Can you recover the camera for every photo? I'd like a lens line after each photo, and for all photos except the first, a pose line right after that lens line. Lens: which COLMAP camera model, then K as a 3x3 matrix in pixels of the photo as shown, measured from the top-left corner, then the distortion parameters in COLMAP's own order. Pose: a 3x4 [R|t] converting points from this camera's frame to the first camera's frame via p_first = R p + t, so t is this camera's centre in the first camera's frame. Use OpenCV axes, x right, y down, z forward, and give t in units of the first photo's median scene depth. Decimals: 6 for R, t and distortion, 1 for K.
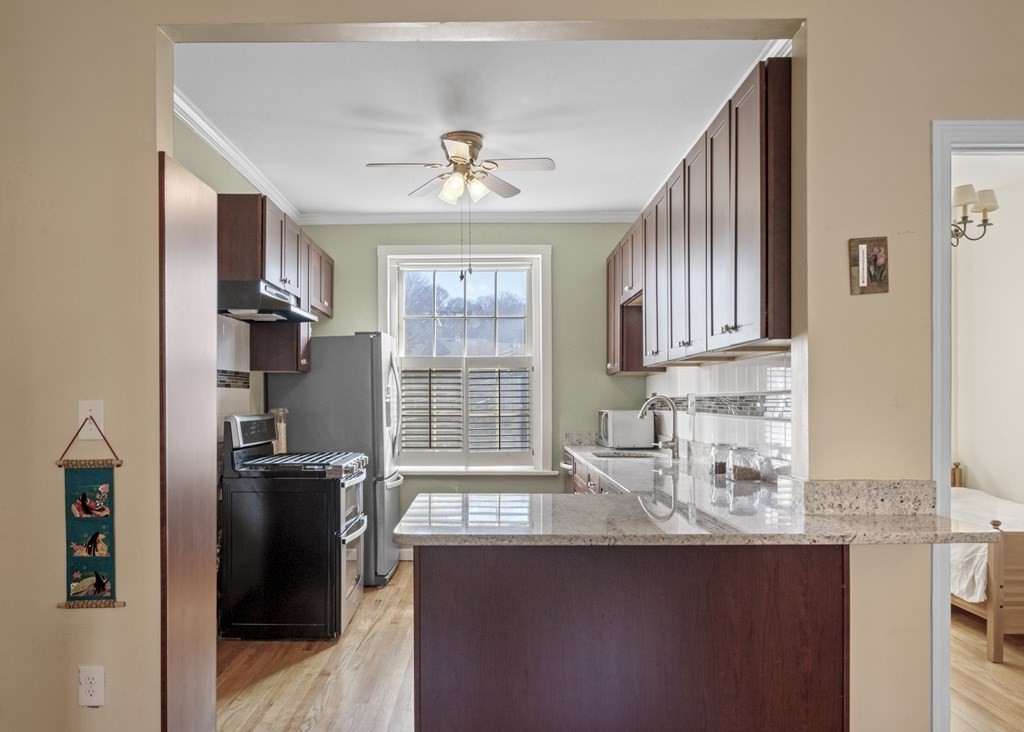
lens RADIAL K [[723.7, 0, 484.0], [0, 723.7, 401.2], [0, 0, 1]] dist [-0.009662, -0.000183]
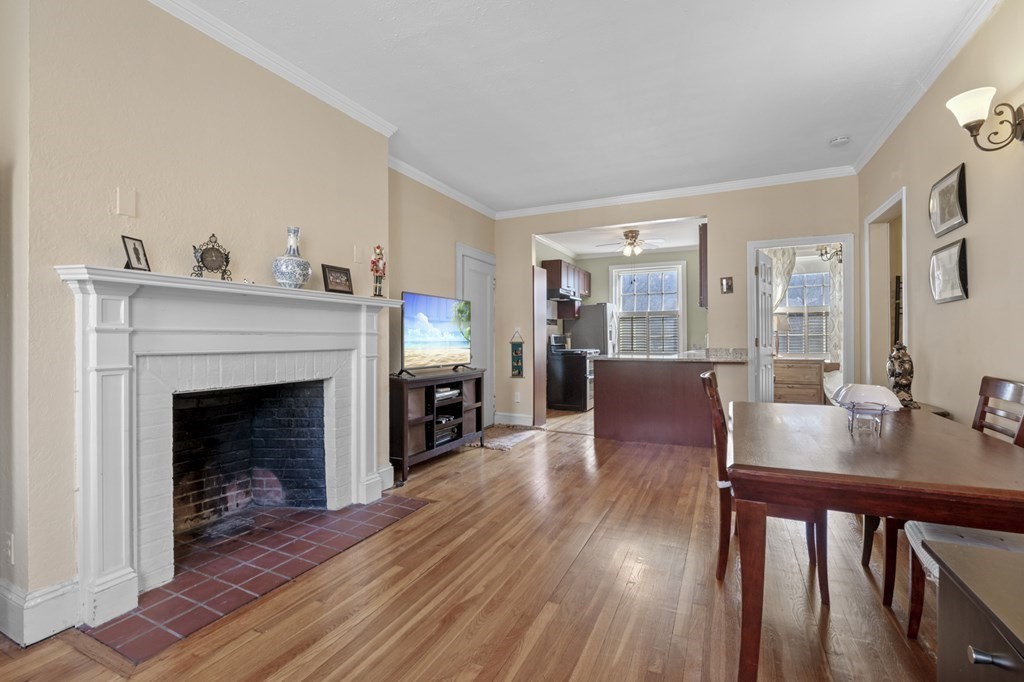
lens RADIAL K [[464.1, 0, 502.9], [0, 464.1, 333.5], [0, 0, 1]] dist [-0.011759, 0.002071]
pose [[0.902870, -0.002569, -0.429906, 0.257460], [-0.000796, 0.999970, -0.007646, 0.028289], [0.429913, 0.007245, 0.902841, -0.710782]]
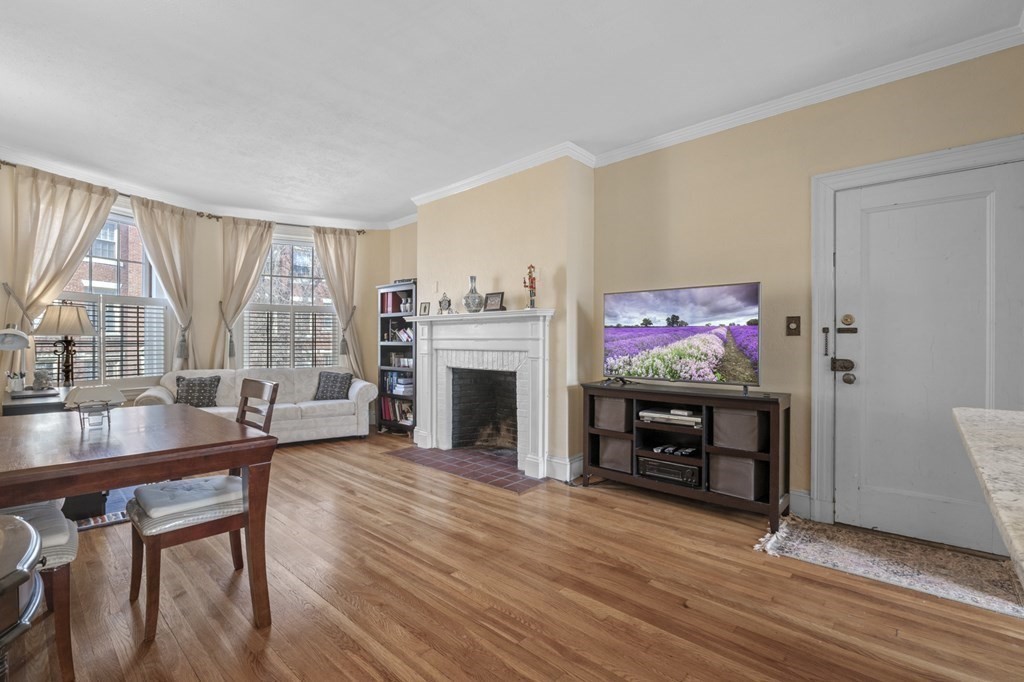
lens RADIAL K [[464.1, 0, 520.7], [0, 464.1, 344.6], [0, 0, 1]] dist [-0.011759, 0.002071]
pose [[-0.662006, 0.008691, -0.749448, 0.430818], [0.001973, 0.999950, 0.009853, 0.025537], [0.749496, 0.005044, -0.661990, 0.404451]]
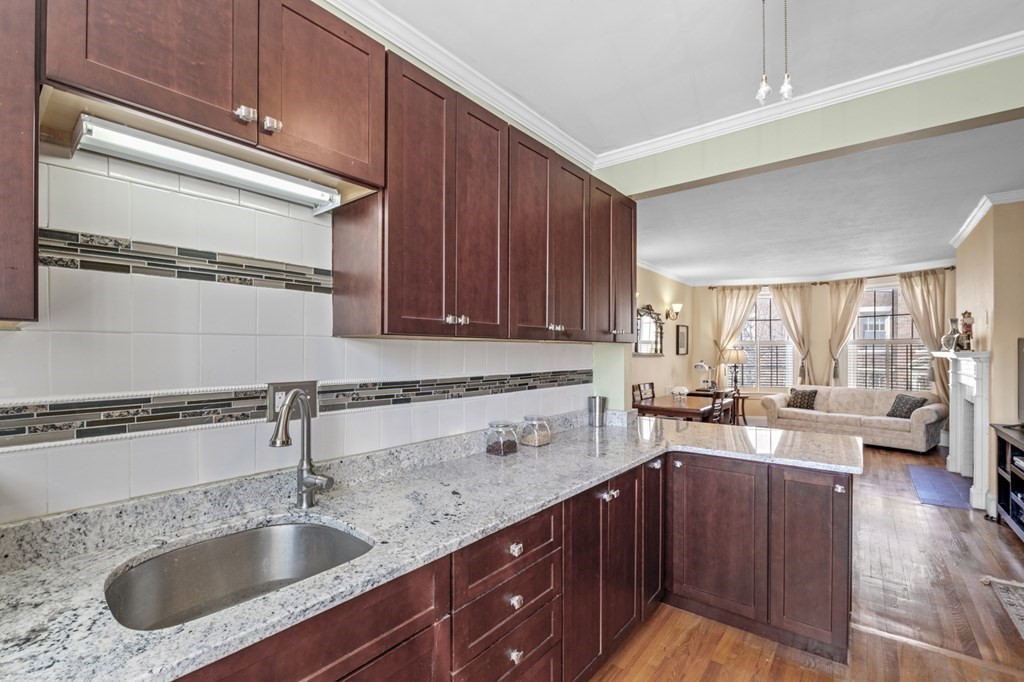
lens RADIAL K [[464.1, 0, 505.1], [0, 464.1, 362.9], [0, 0, 1]] dist [-0.011759, 0.002071]
pose [[-0.785790, -0.008628, 0.618433, -0.062638], [0.006192, 0.999743, 0.021815, -0.032344], [-0.618462, 0.020971, -0.785534, 1.147346]]
